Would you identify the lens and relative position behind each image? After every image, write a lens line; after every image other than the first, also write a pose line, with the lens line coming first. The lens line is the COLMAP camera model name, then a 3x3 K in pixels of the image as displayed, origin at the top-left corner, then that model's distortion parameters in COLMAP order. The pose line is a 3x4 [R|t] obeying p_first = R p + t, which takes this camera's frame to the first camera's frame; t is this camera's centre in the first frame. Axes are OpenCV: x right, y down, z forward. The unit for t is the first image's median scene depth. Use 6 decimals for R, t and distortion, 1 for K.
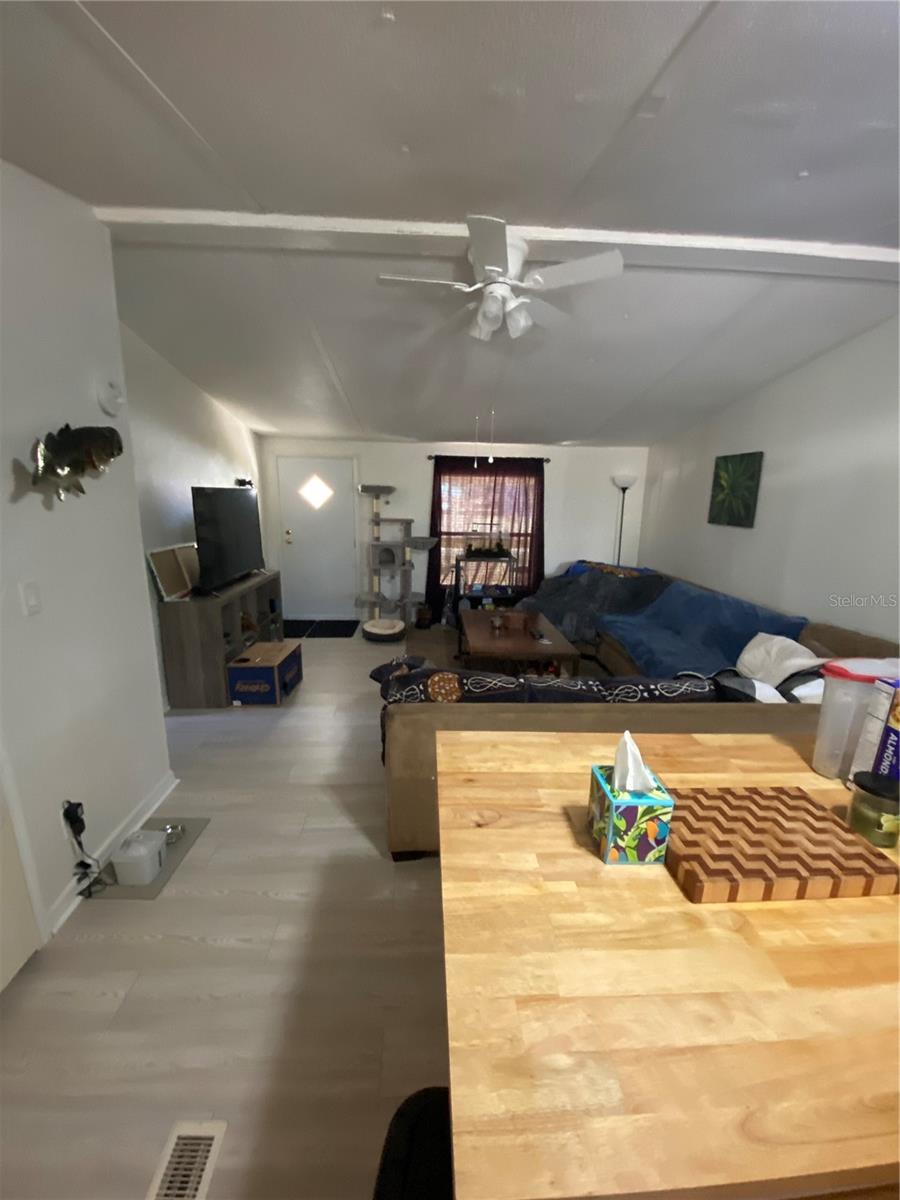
lens RADIAL K [[496.6, 0, 452.7], [0, 496.6, 605.8], [0, 0, 1]] dist [-0.003021, -0.000597]
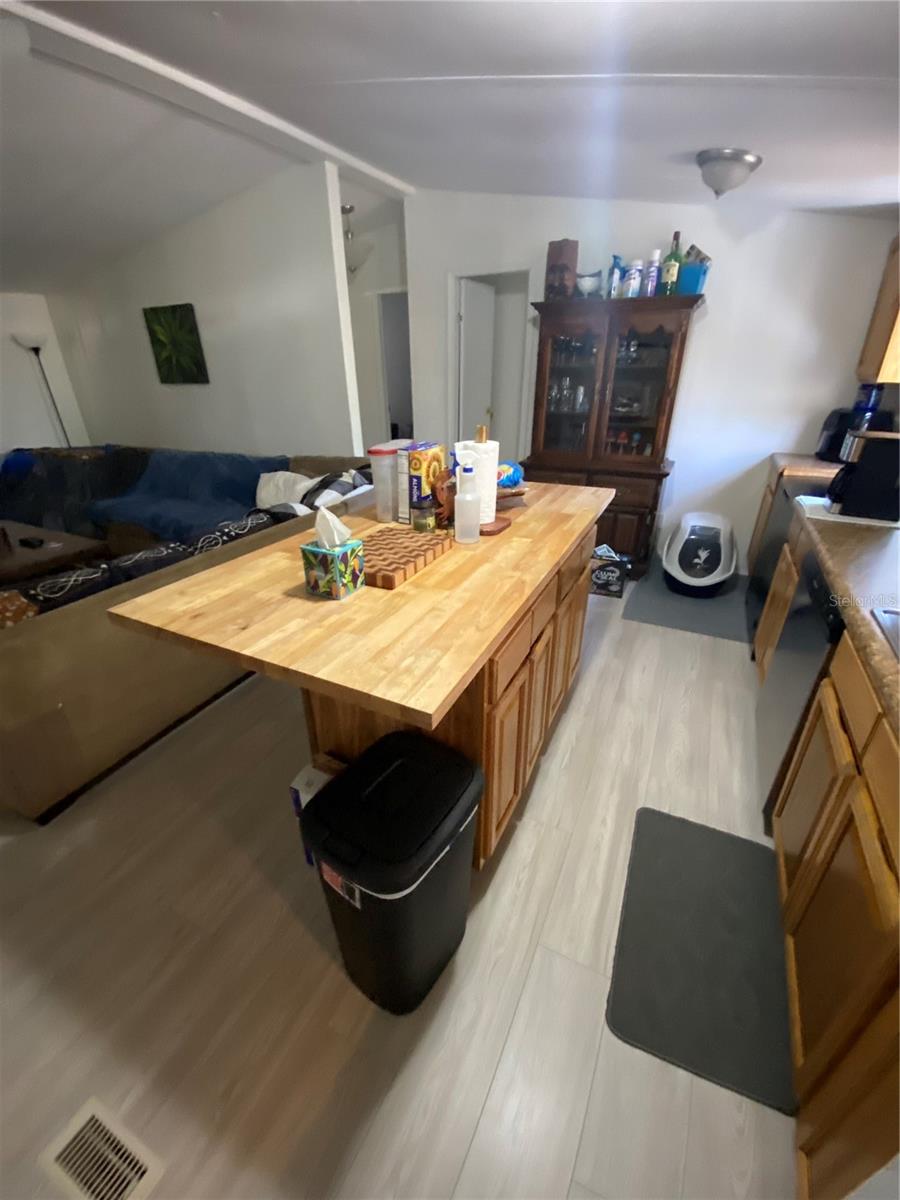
lens RADIAL K [[496.6, 0, 448.8], [0, 496.6, 592.1], [0, 0, 1]] dist [-0.003021, -0.000597]
pose [[0.505489, -0.400162, 0.764429, -0.476493], [0.226544, 0.916422, 0.329922, 0.070546], [-0.832562, 0.006405, 0.553895, -0.051021]]
